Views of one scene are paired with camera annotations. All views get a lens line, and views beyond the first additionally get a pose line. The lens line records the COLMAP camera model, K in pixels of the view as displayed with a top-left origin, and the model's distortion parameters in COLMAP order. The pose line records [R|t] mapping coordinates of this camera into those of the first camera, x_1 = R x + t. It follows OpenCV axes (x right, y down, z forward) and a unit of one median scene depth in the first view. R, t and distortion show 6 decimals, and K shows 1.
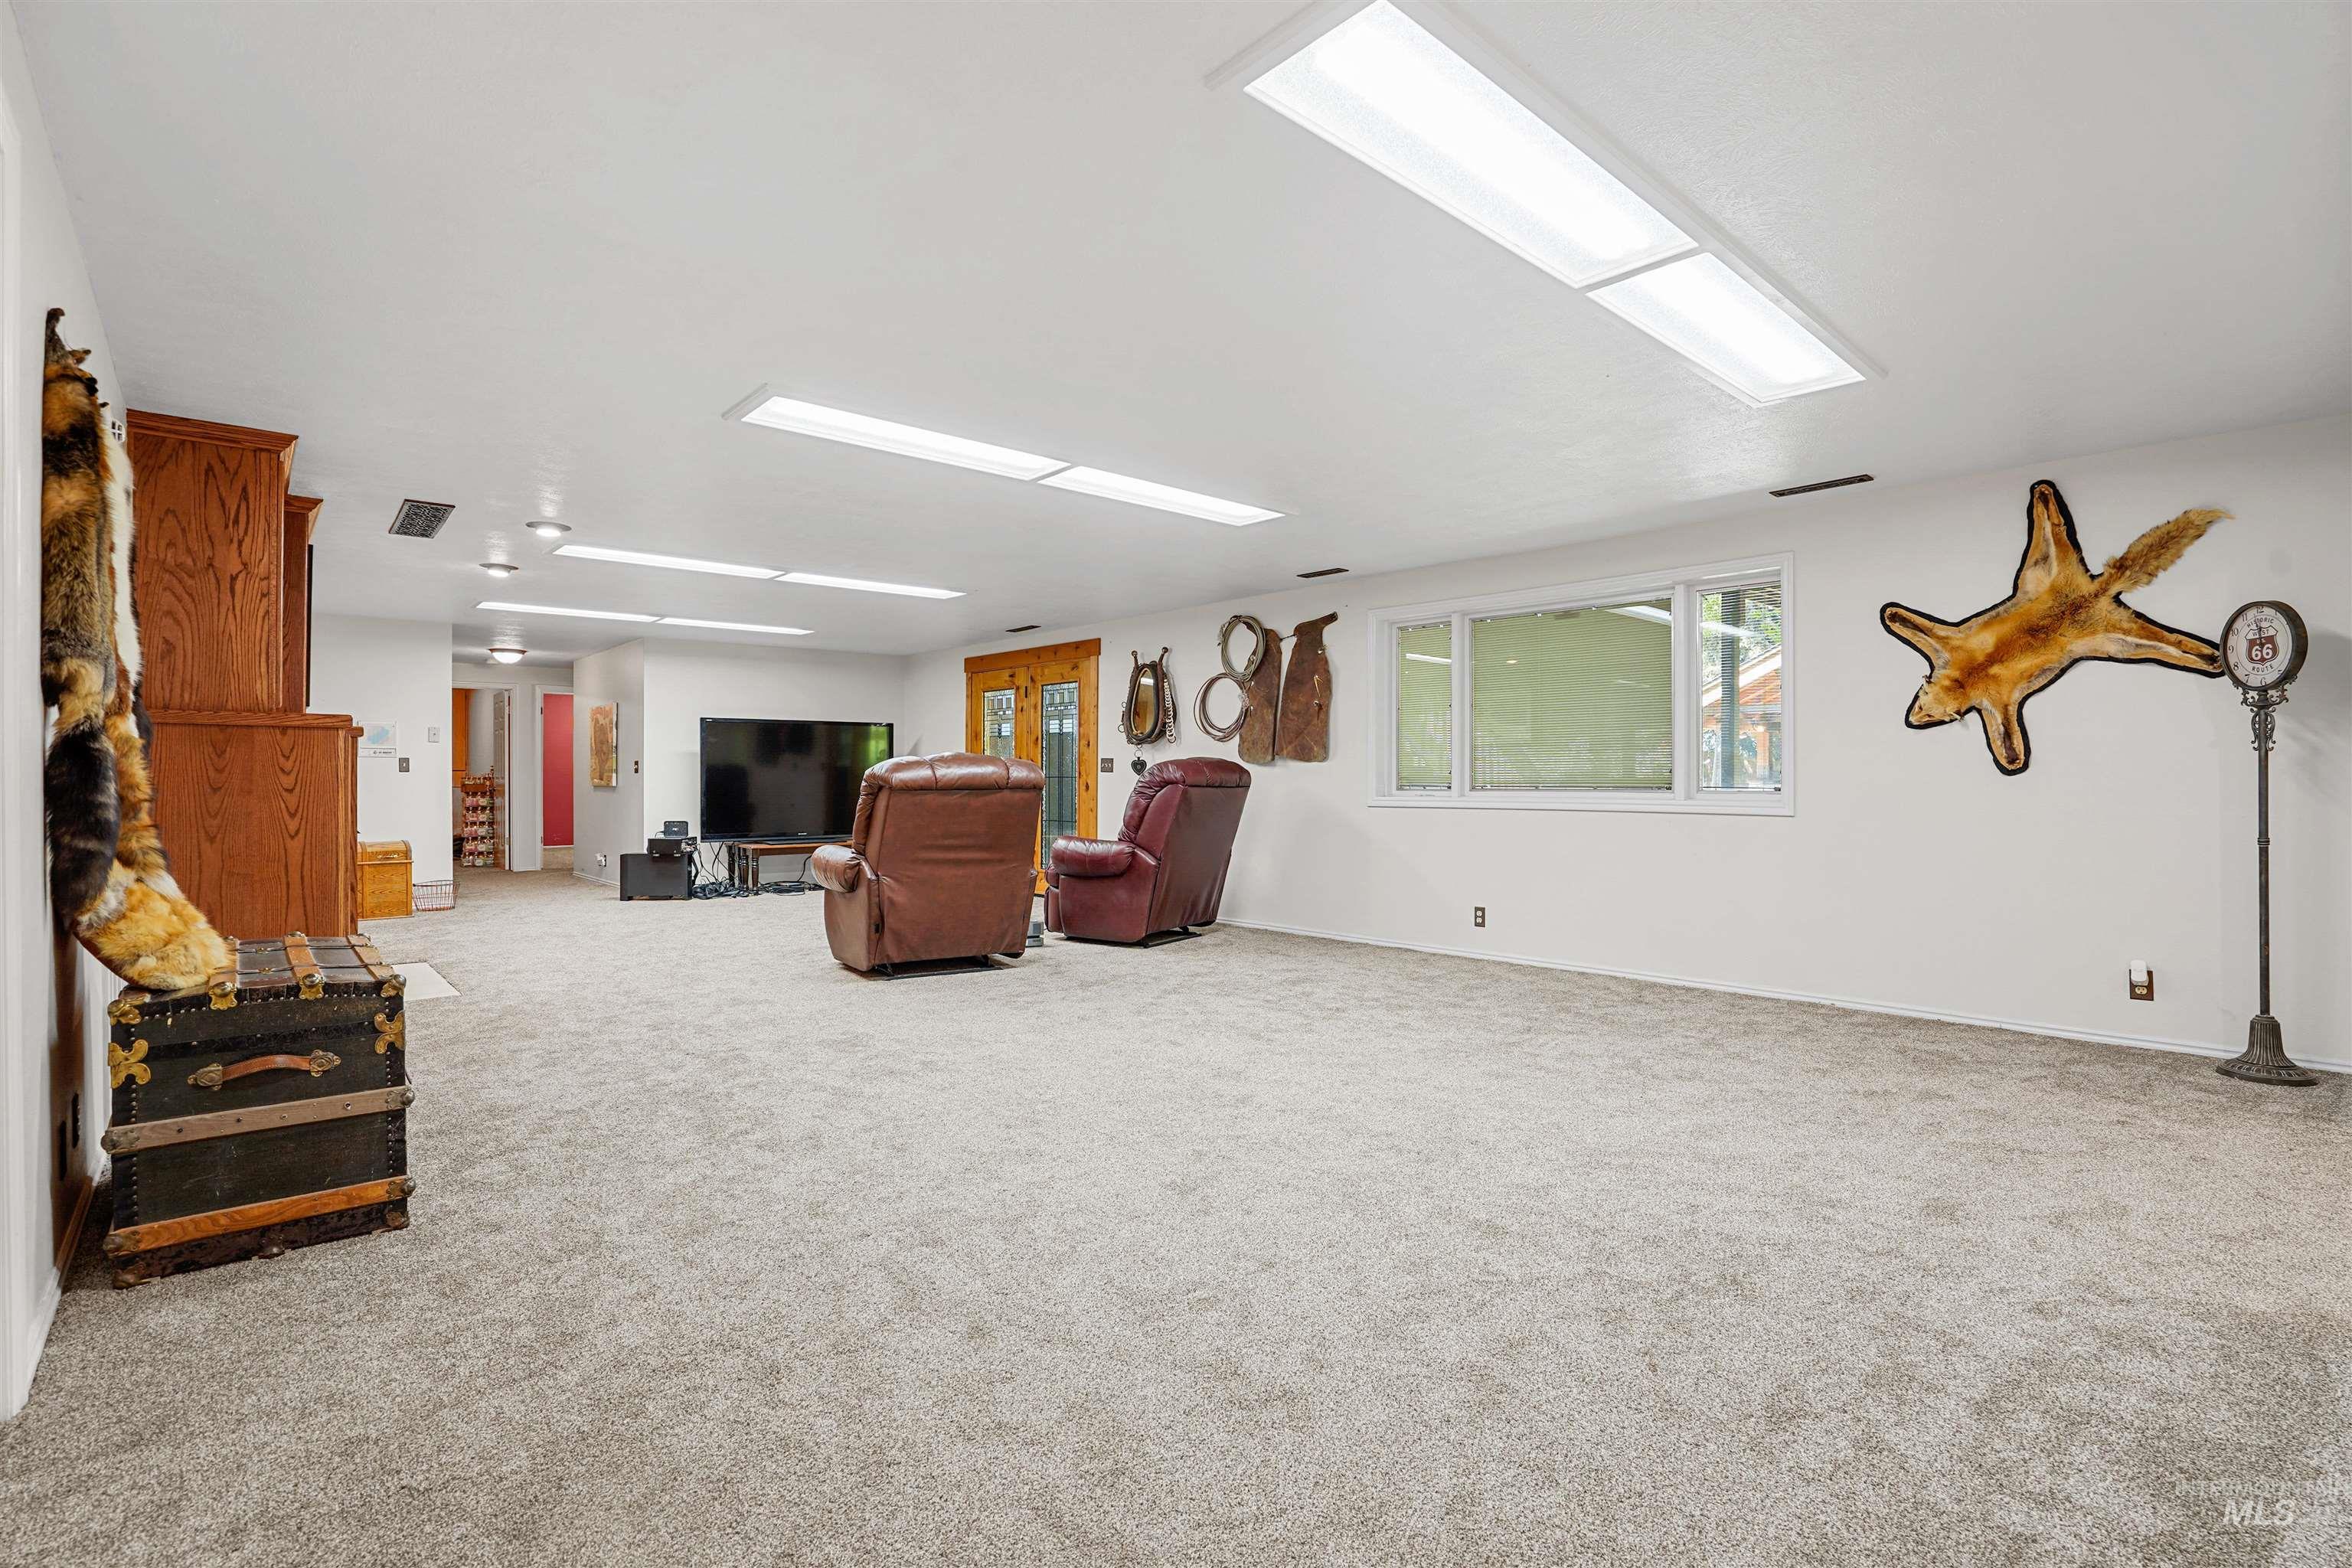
lens RADIAL K [[1099.9, 0, 1174.5], [0, 1099.9, 770.8], [0, 0, 1]] dist [-0.062932, 0.026876]
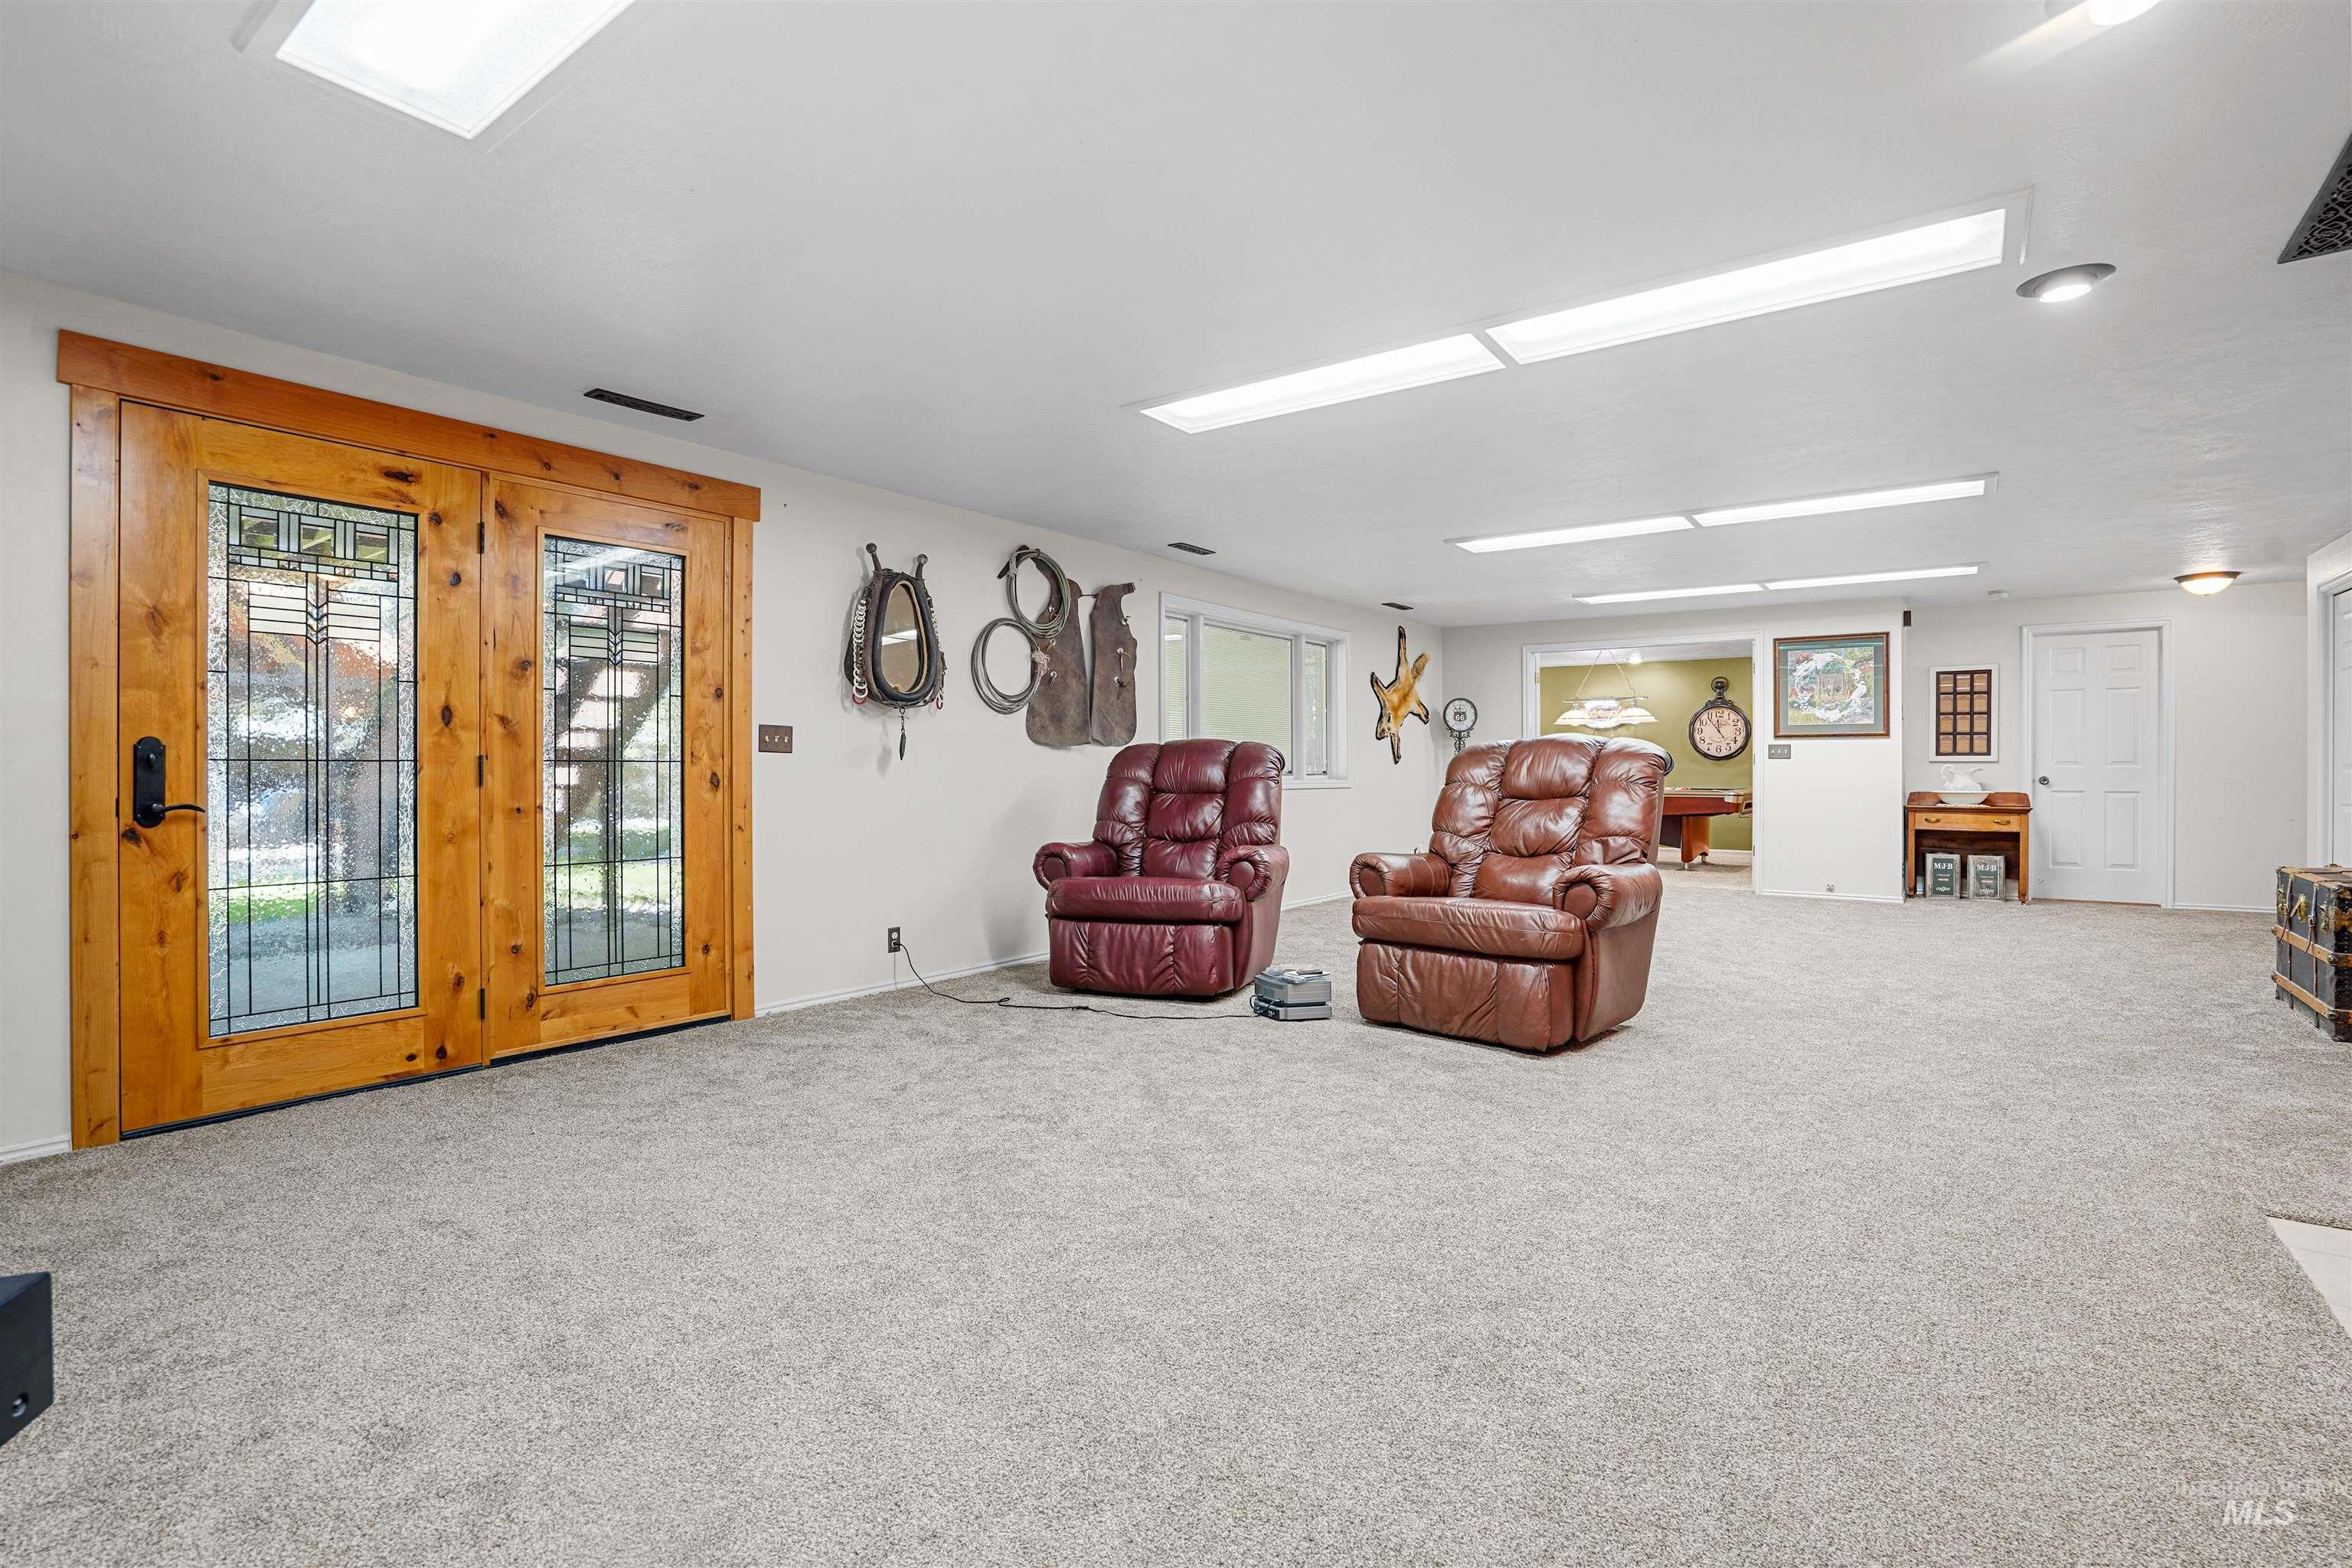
lens RADIAL K [[1099.9, 0, 1174.5], [0, 1099.9, 770.8], [0, 0, 1]] dist [-0.062932, 0.026876]
pose [[-0.209674, -0.002705, 0.977768, -0.693745], [-0.005809, 0.999982, 0.001521, 0.009310], [-0.977754, -0.005361, -0.209686, 1.061512]]
